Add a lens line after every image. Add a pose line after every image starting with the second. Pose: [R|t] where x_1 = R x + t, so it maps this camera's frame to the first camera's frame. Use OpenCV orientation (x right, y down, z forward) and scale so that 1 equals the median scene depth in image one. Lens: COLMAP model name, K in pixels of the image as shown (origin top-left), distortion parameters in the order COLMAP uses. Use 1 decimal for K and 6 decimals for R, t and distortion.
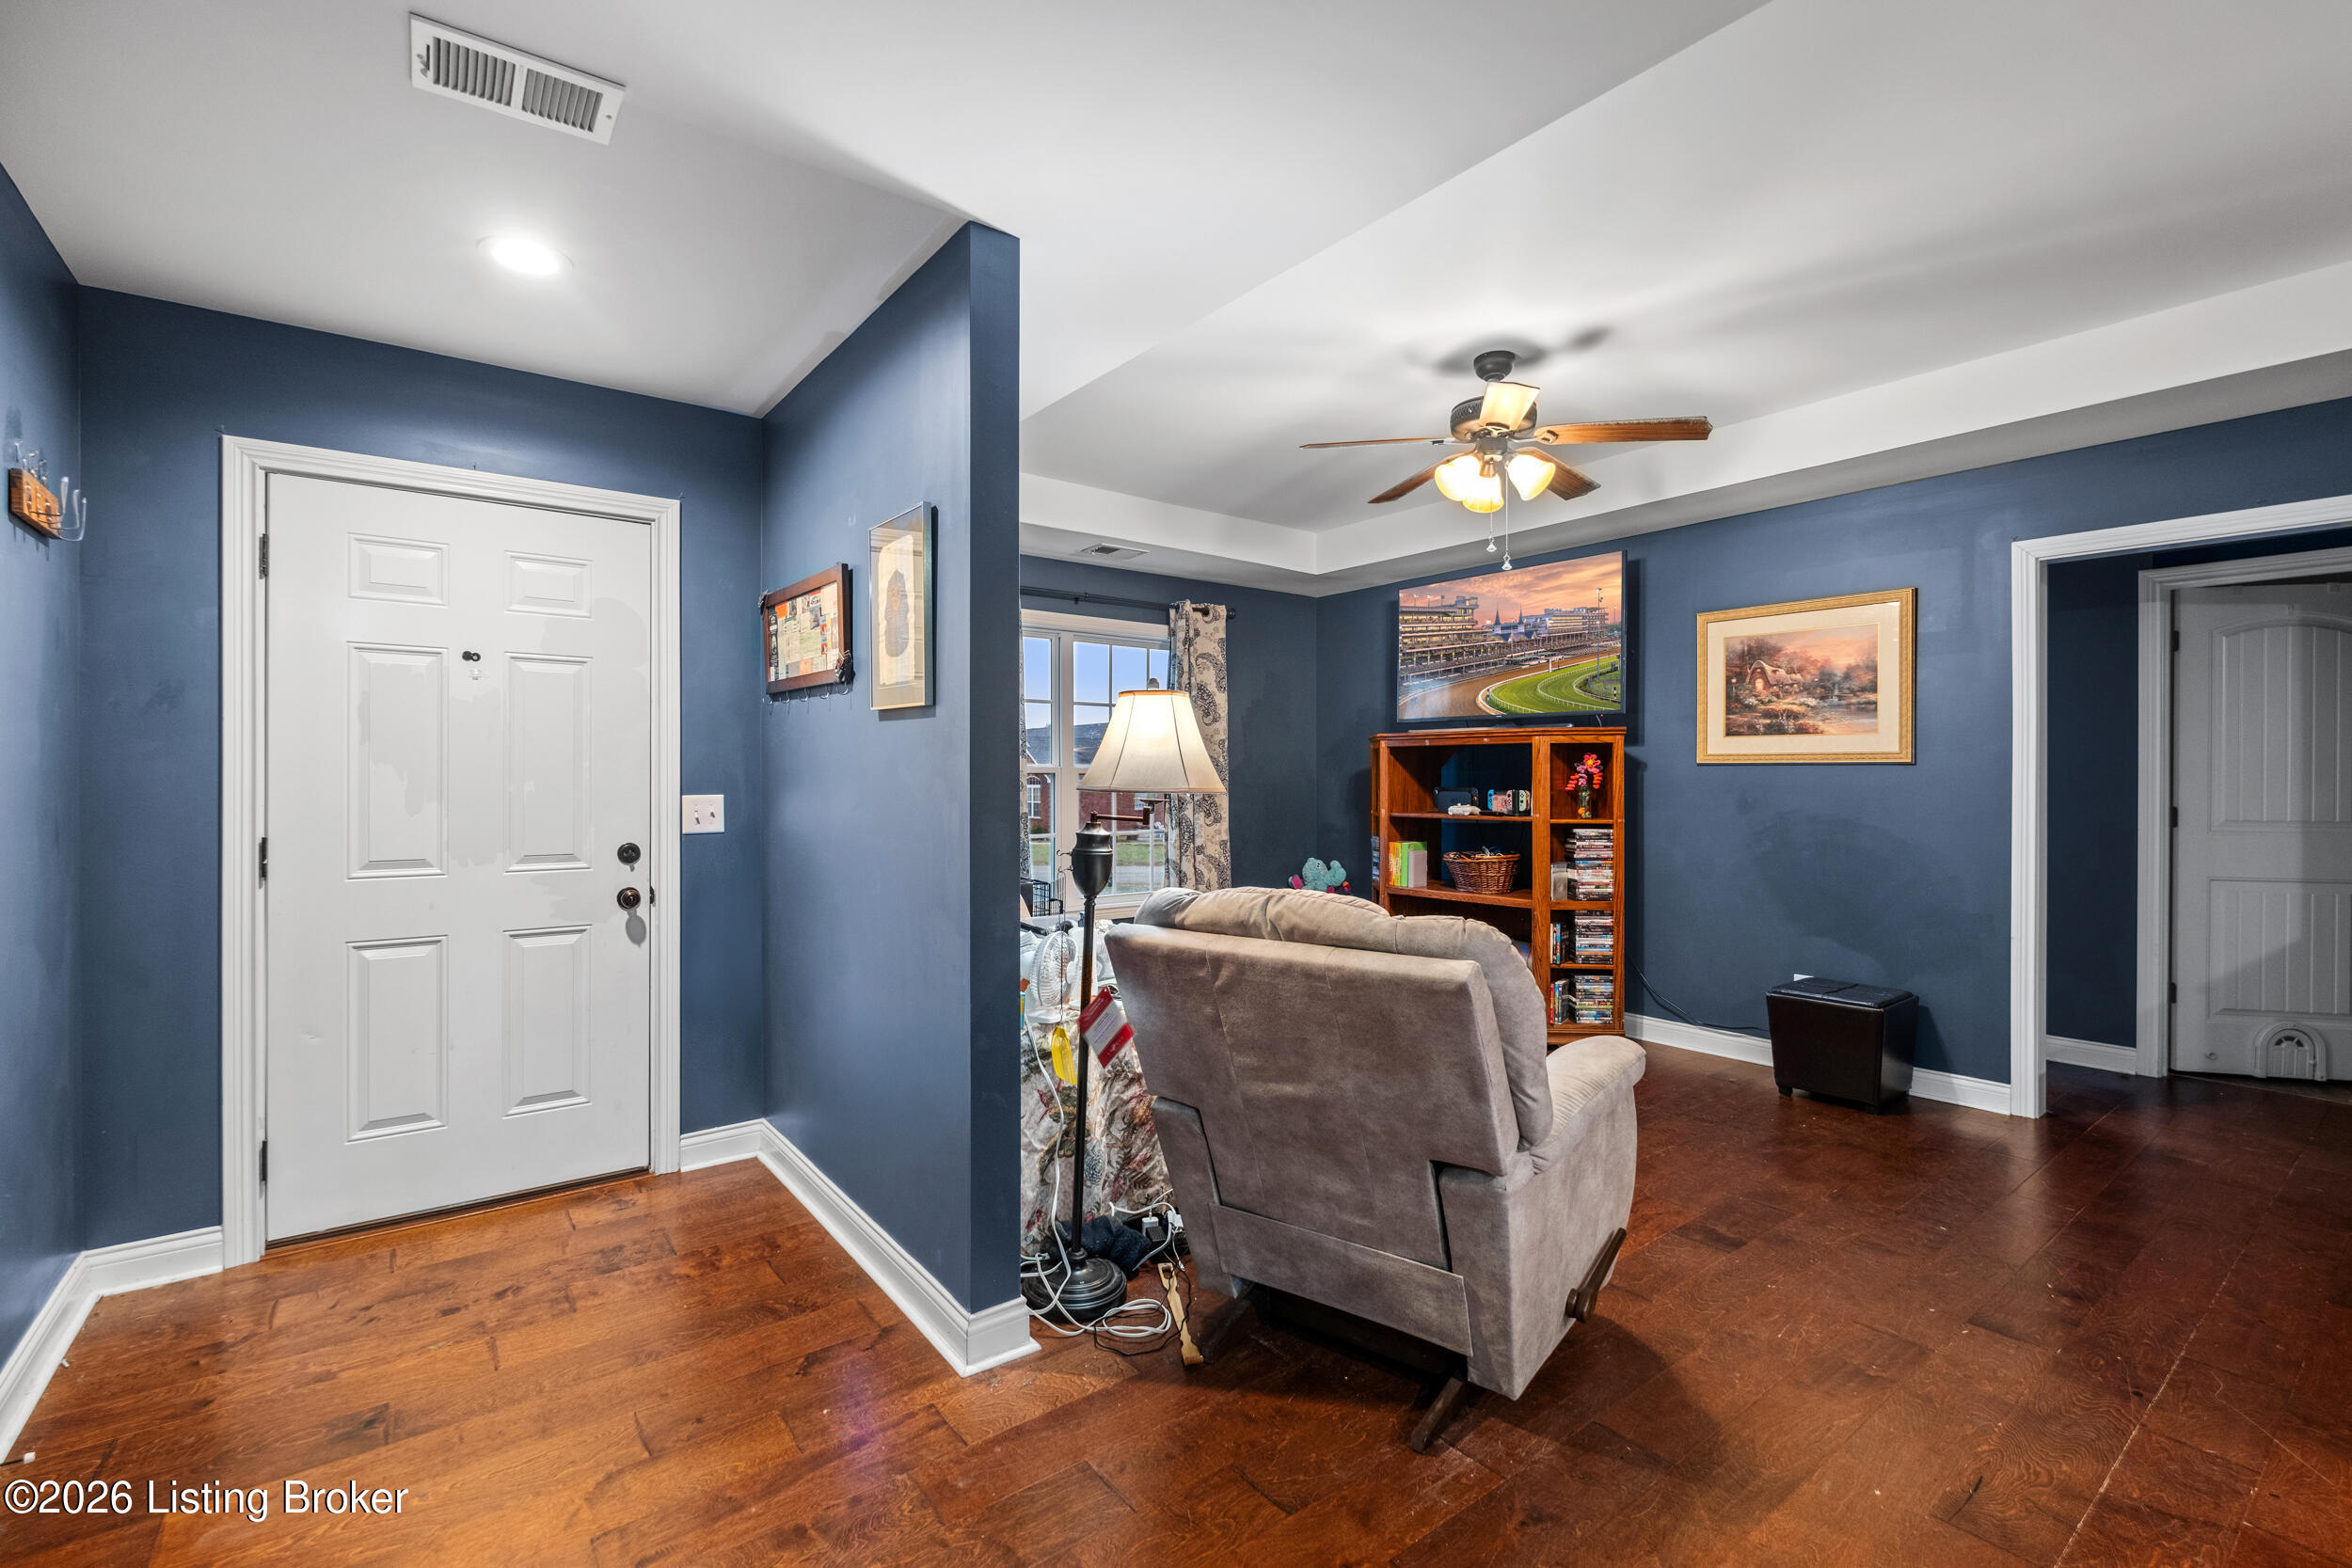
lens RADIAL K [[1024.1, 0, 1178.0], [0, 1024.1, 780.2], [0, 0, 1]] dist [0.006319, -0.006007]
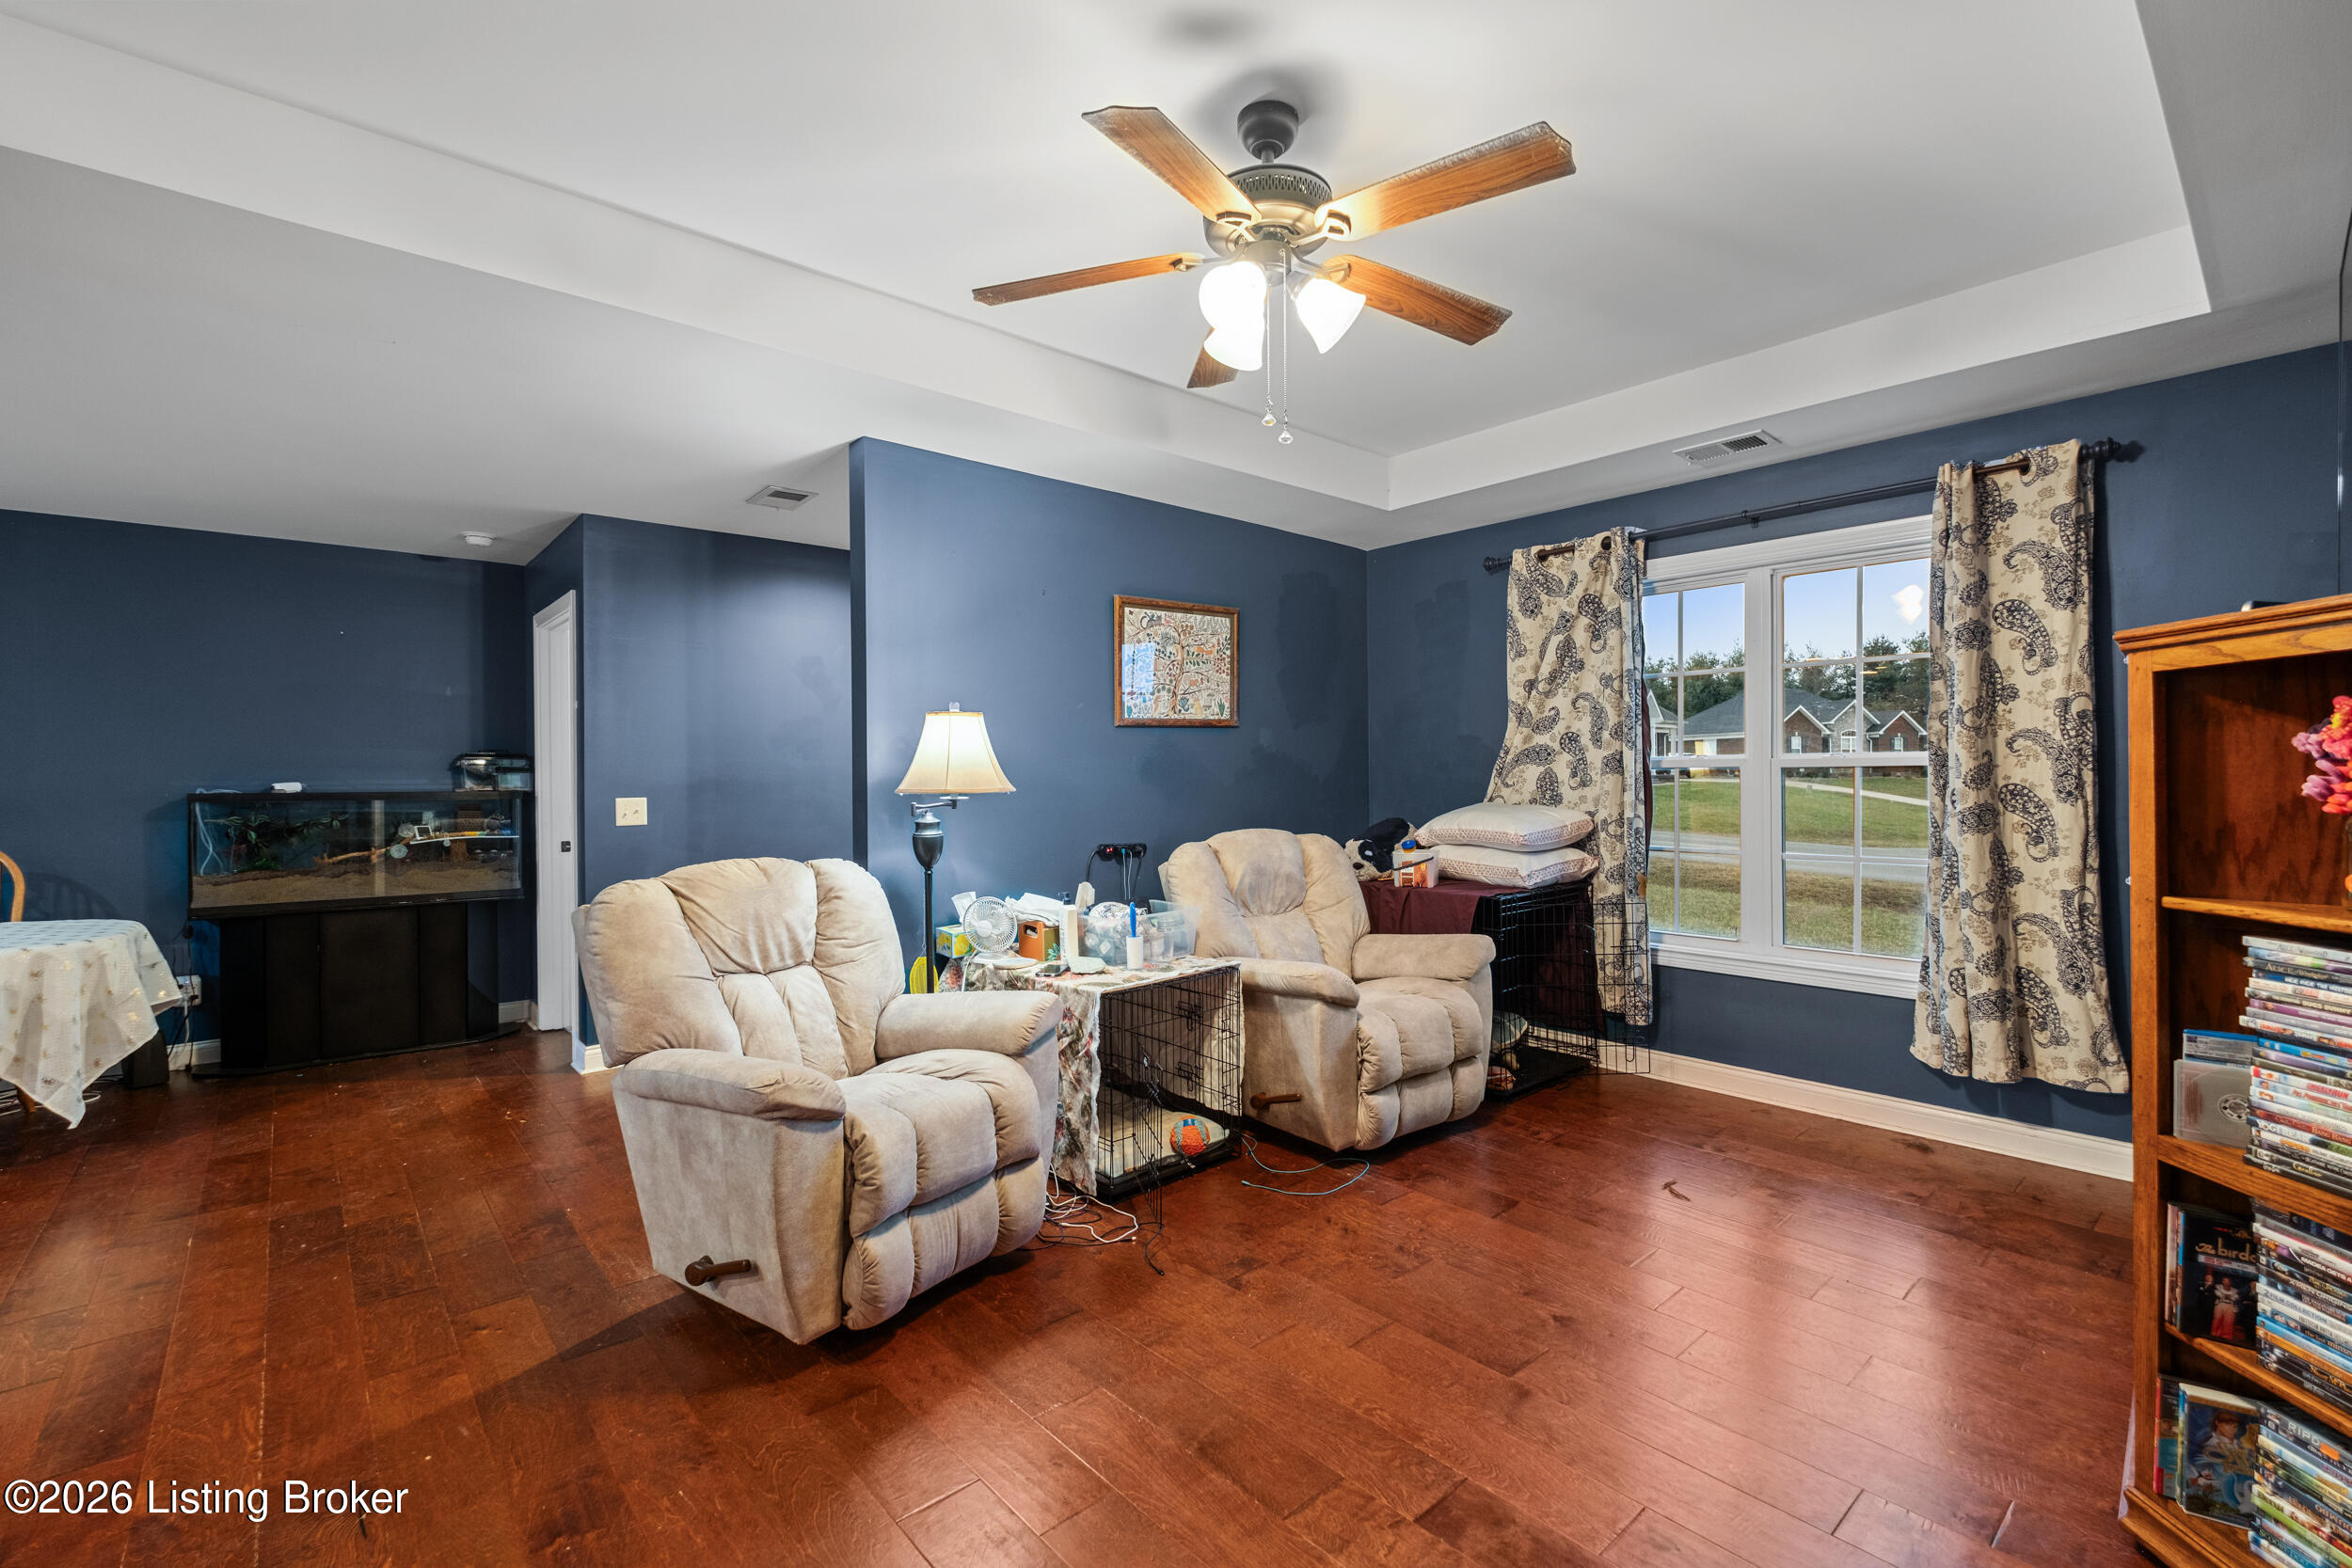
lens RADIAL K [[1009.6, 0, 1176.0], [0, 1009.6, 784.0], [0, 0, 1]] dist [-0.000400, -0.003861]
pose [[0.073236, 0.007833, -0.997284, 1.231844], [0.006882, 0.999941, 0.008359, -0.007261], [0.997291, -0.007476, 0.073177, 1.192535]]
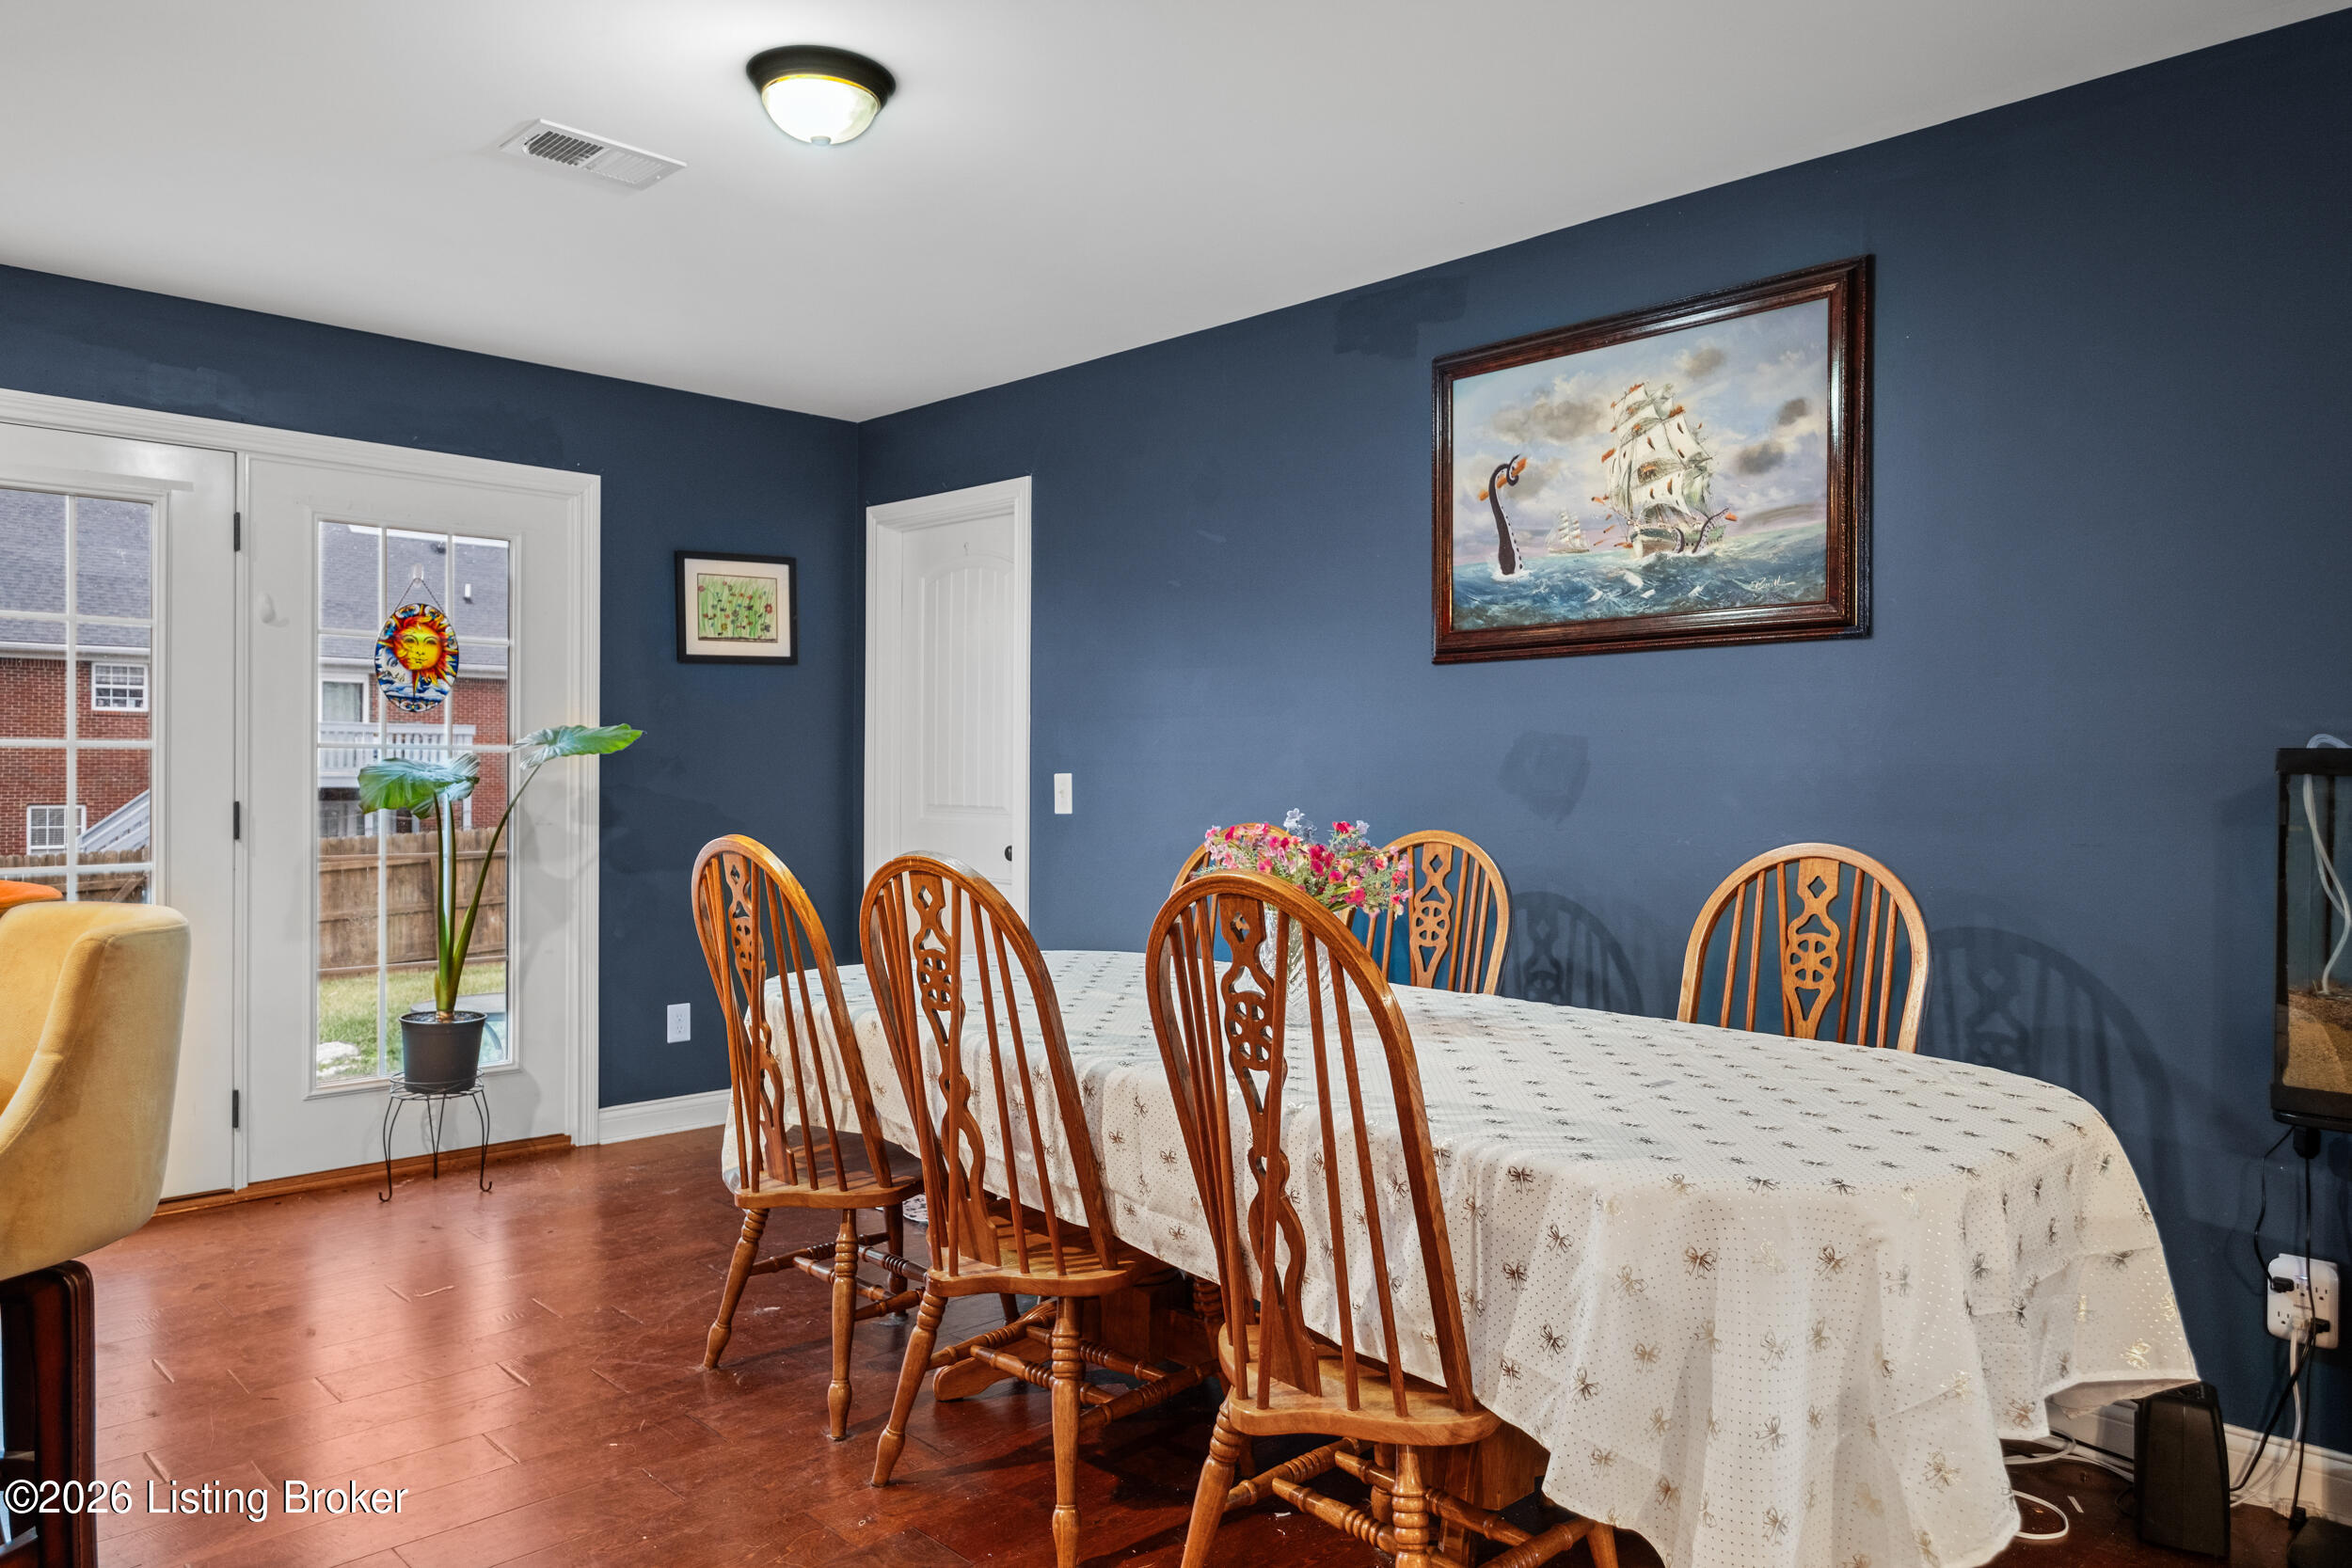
lens RADIAL K [[1565.6, 0, 1180.9], [0, 1565.6, 773.5], [0, 0, 1]] dist [0.000049, 0.001673]
pose [[-0.993441, -0.001738, -0.114331, 0.155328], [-0.002523, 0.999974, 0.006721, 0.019743], [0.114316, 0.006966, -0.993420, 0.483138]]
